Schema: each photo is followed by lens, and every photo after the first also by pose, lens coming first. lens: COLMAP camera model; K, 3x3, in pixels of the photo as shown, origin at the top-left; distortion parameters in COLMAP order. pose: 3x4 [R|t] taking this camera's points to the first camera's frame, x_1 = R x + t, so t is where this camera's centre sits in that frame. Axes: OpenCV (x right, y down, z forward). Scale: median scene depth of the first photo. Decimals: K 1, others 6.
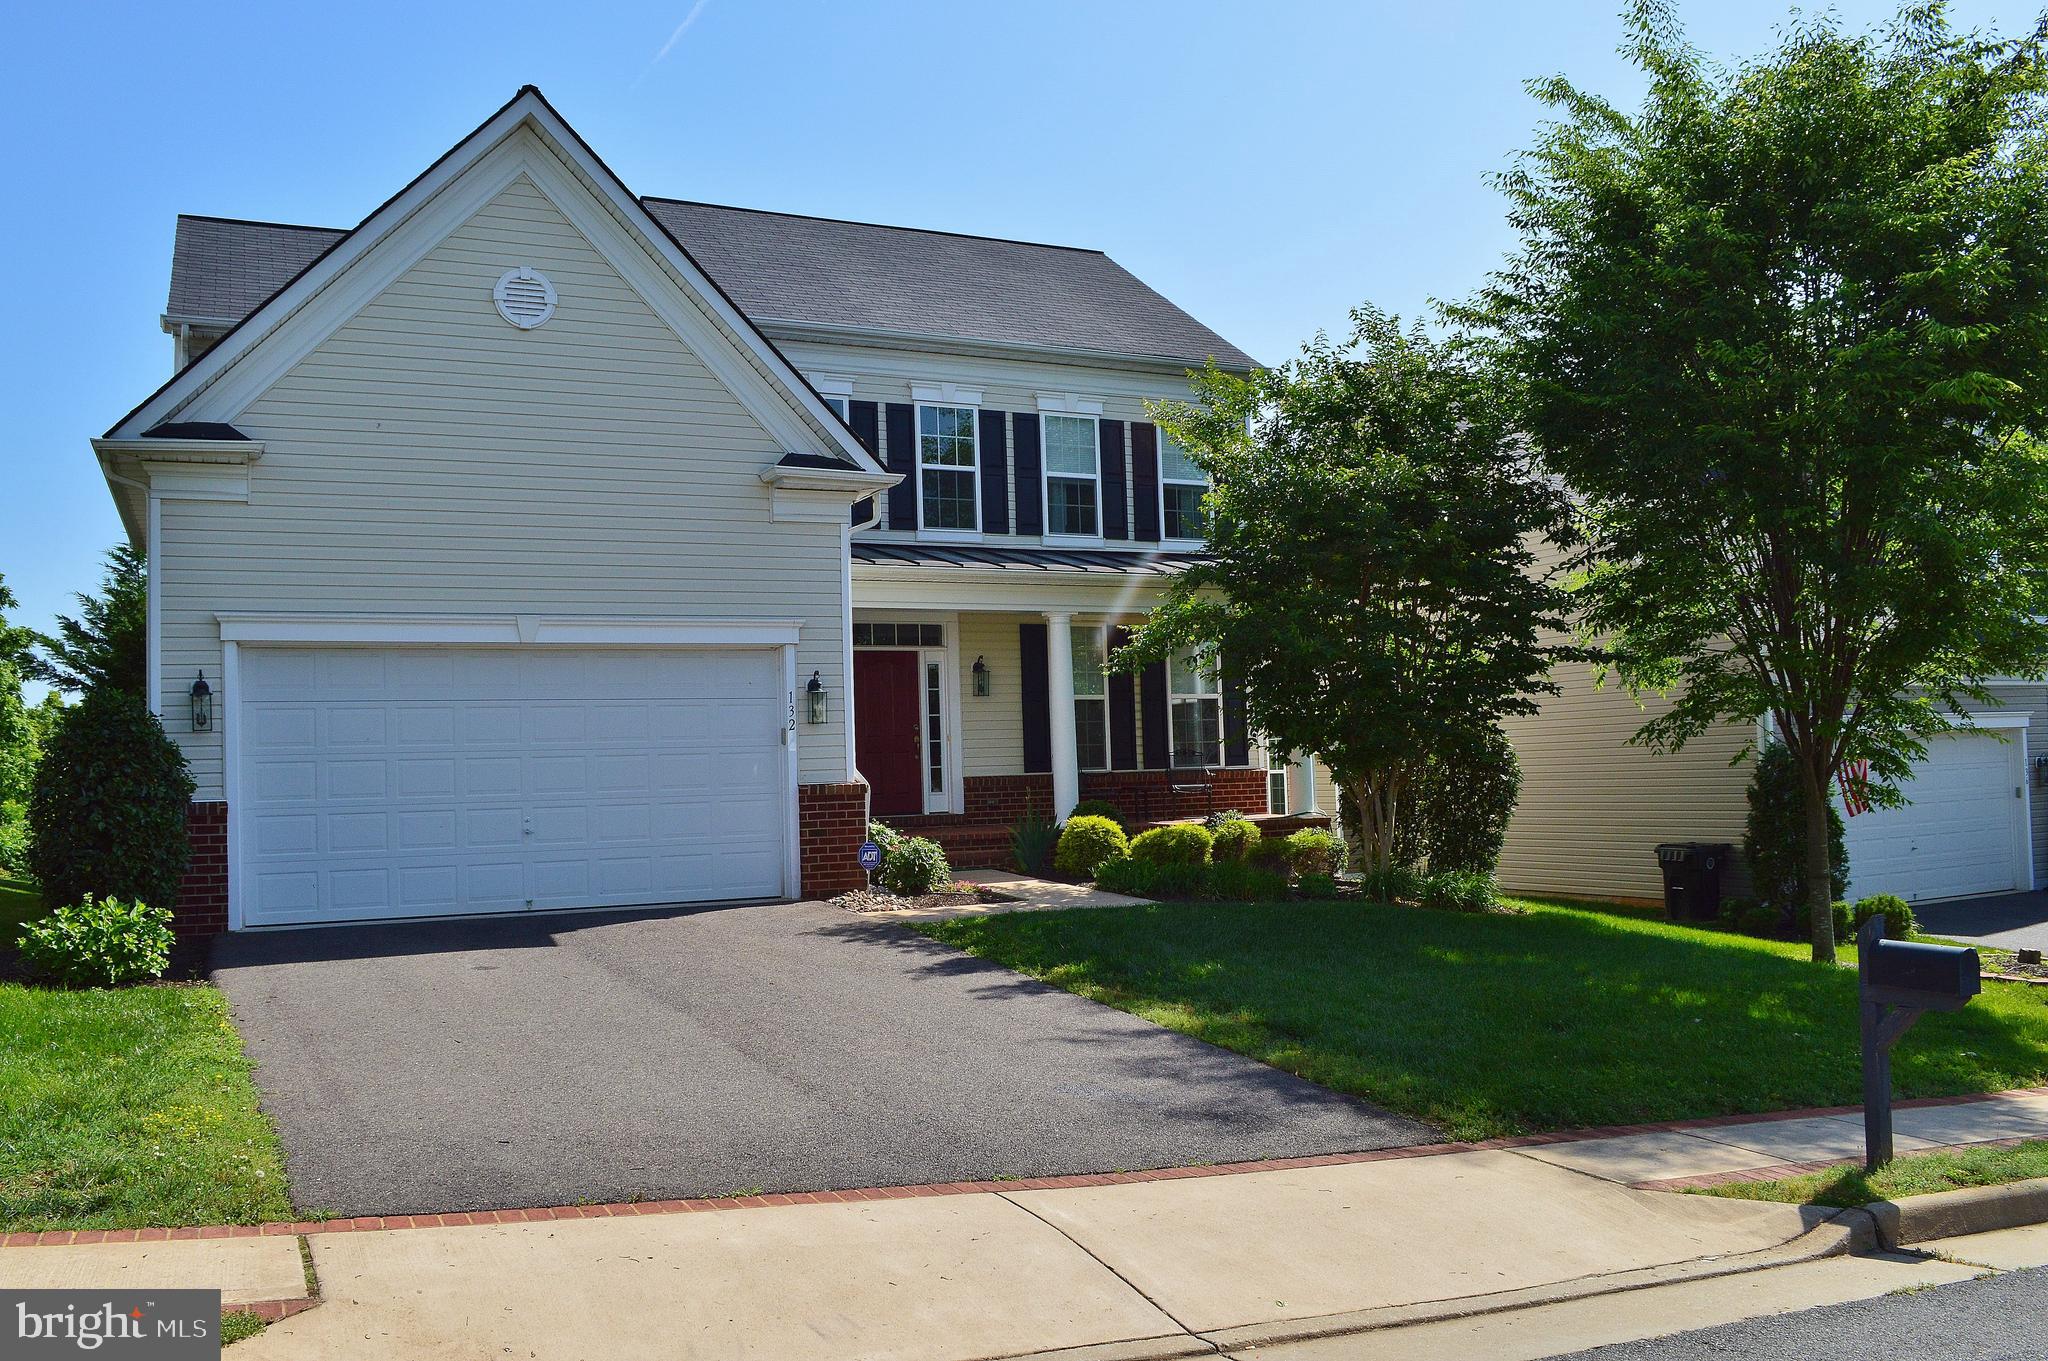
lens RADIAL K [[1624.7, 0, 1024.0], [0, 1624.7, 680.5], [0, 0, 1]] dist [-0.077955, -0.004564]
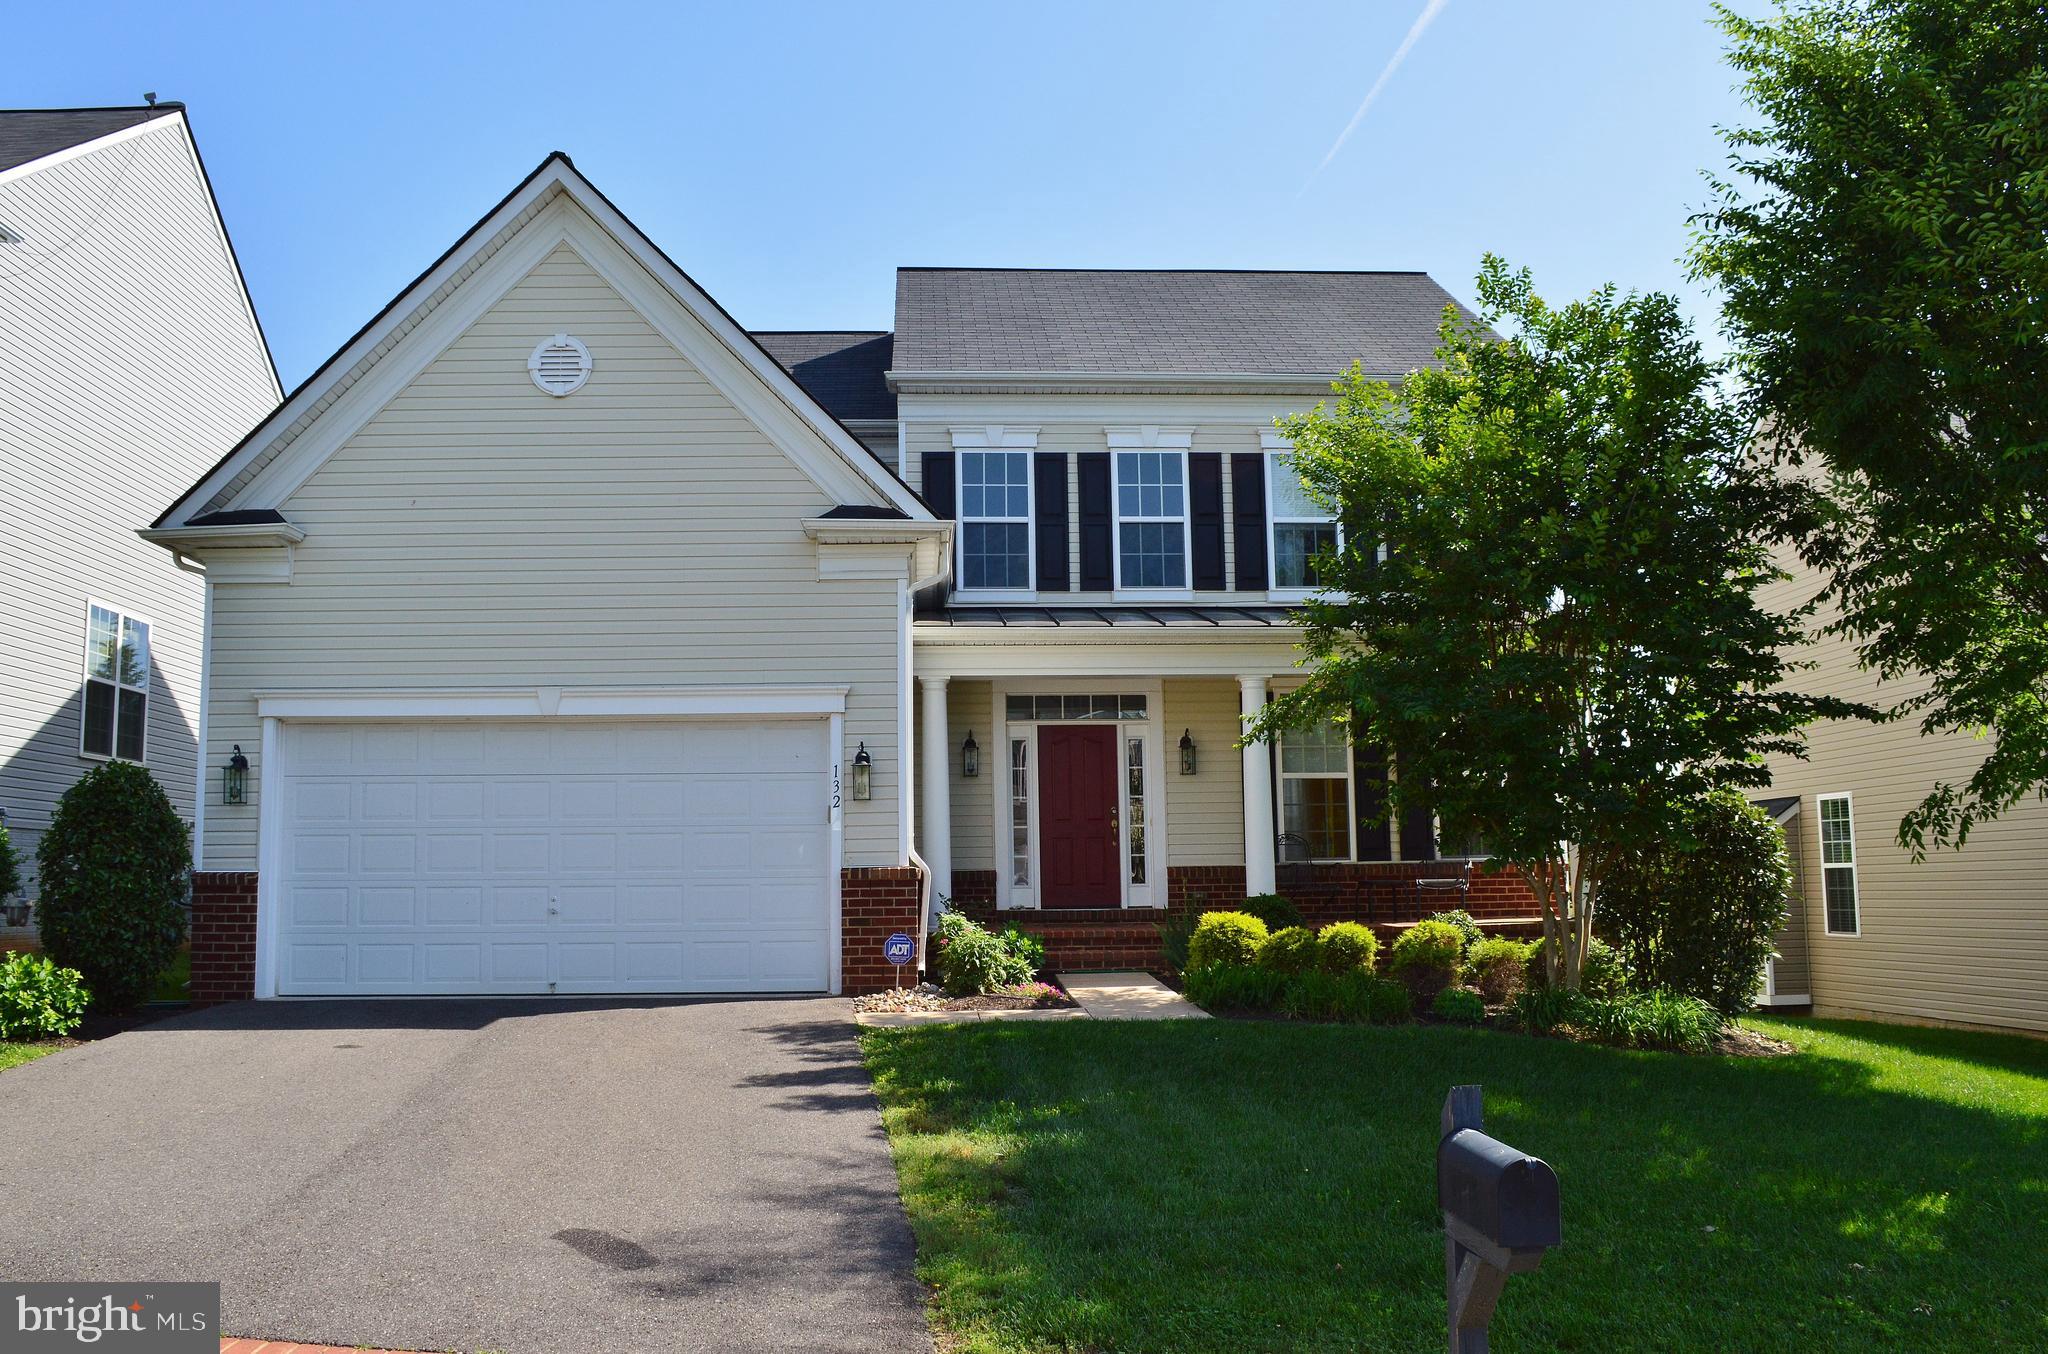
lens RADIAL K [[1624.7, 0, 1024.0], [0, 1624.7, 677.0], [0, 0, 1]] dist [-0.077955, -0.004564]
pose [[0.920678, -0.031922, -0.389016, 0.305475], [0.007340, 0.997890, -0.064512, 0.016823], [0.390255, 0.056540, 0.918969, 0.200274]]
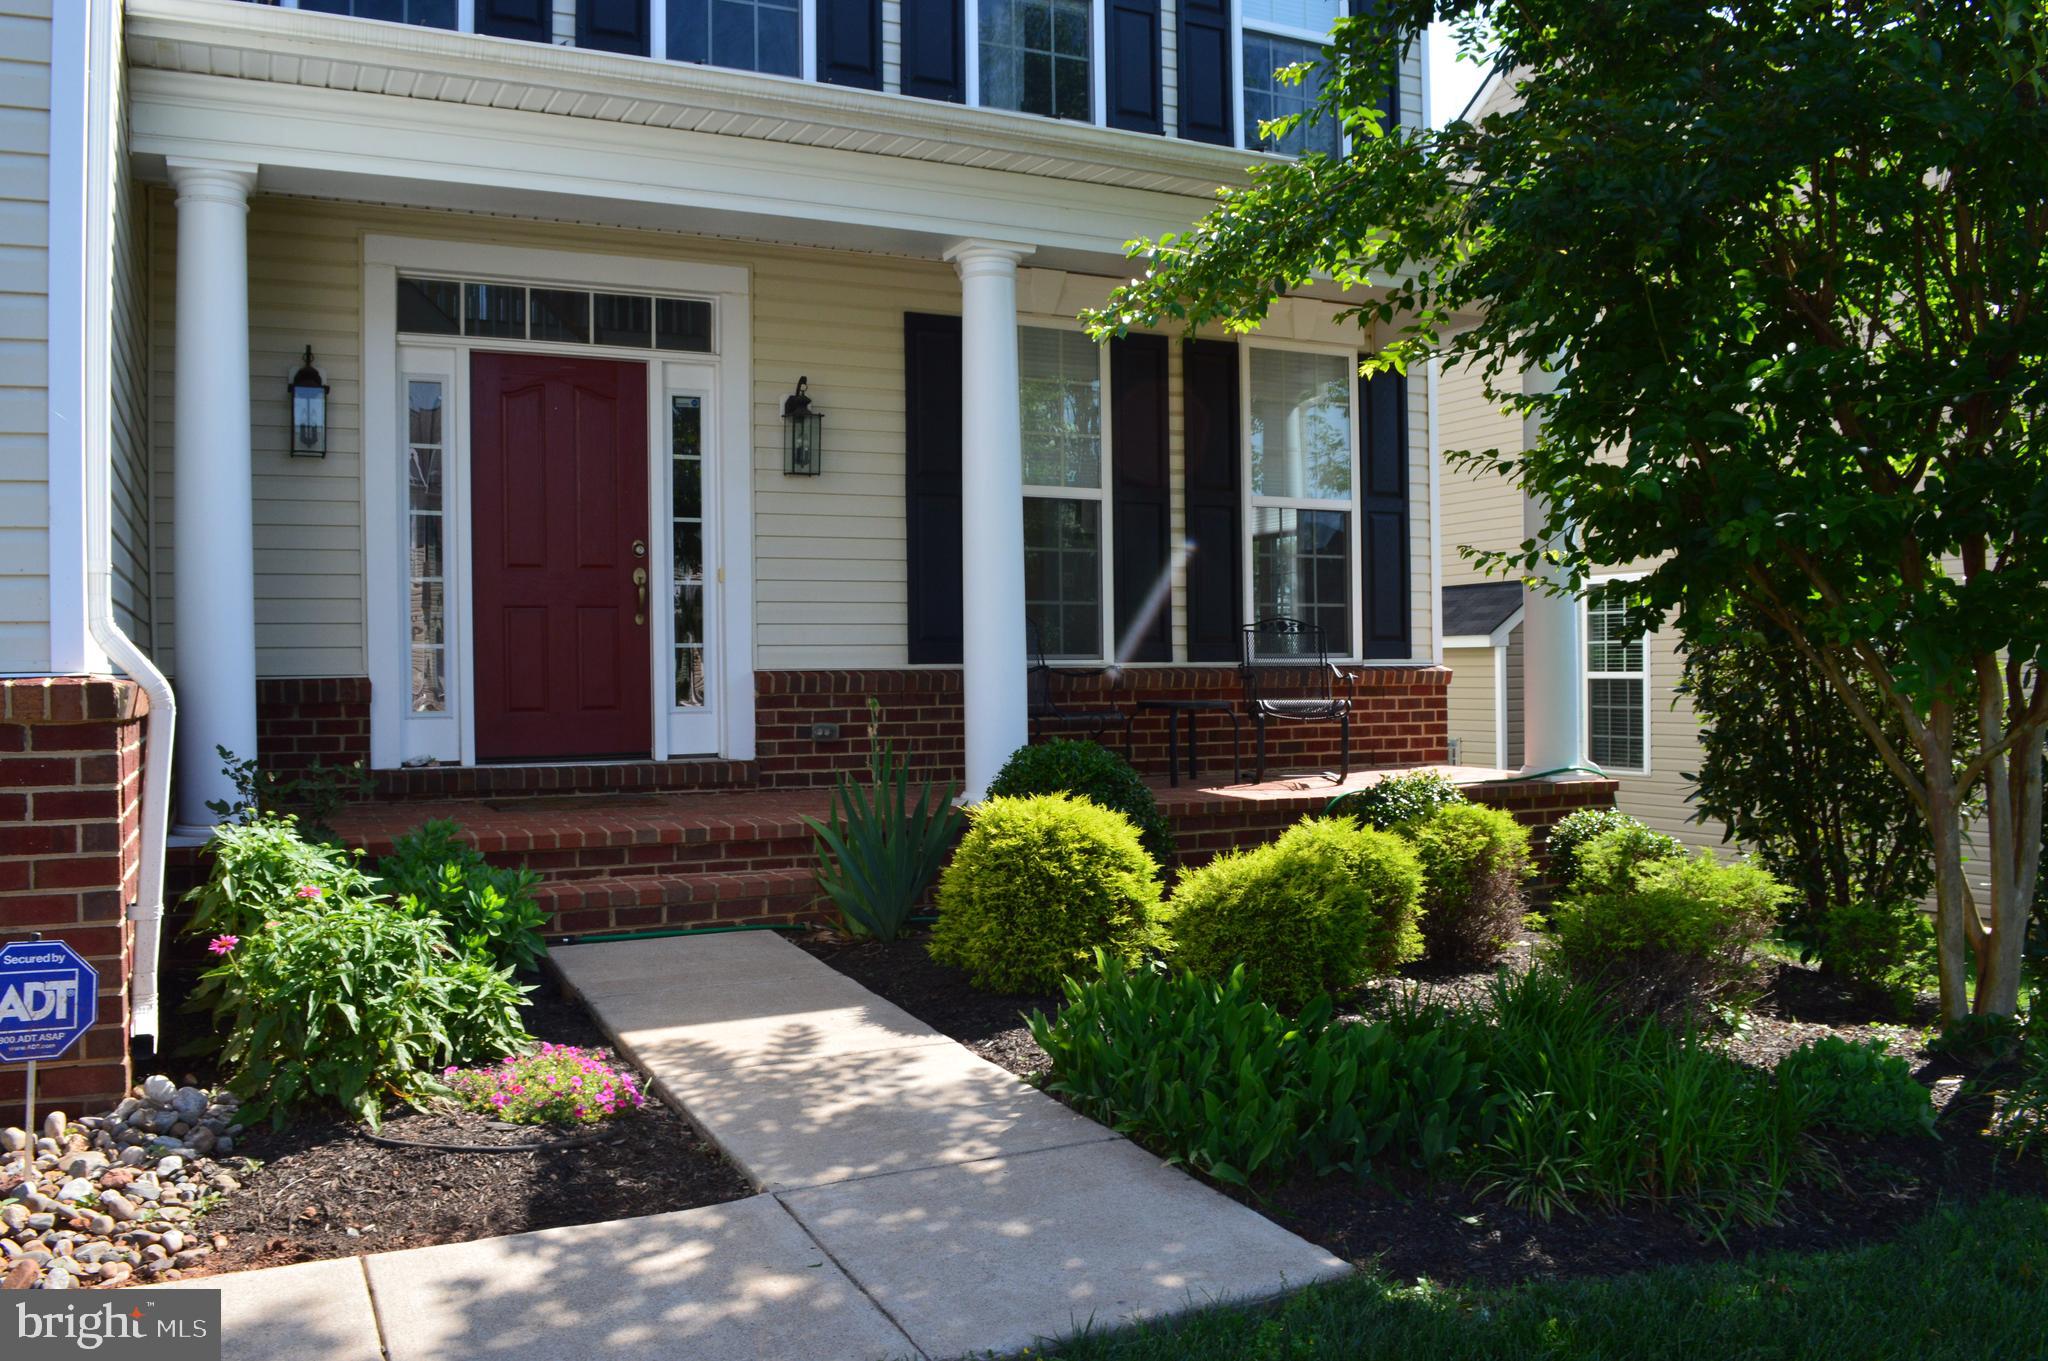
lens RADIAL K [[1624.7, 0, 1024.0], [0, 1624.7, 680.5], [0, 0, 1]] dist [-0.077955, -0.004564]
pose [[0.999802, 0.019644, -0.003073, 0.041628], [-0.019419, 0.997940, 0.061143, 0.045710], [0.004268, -0.061072, 0.998124, 0.759314]]
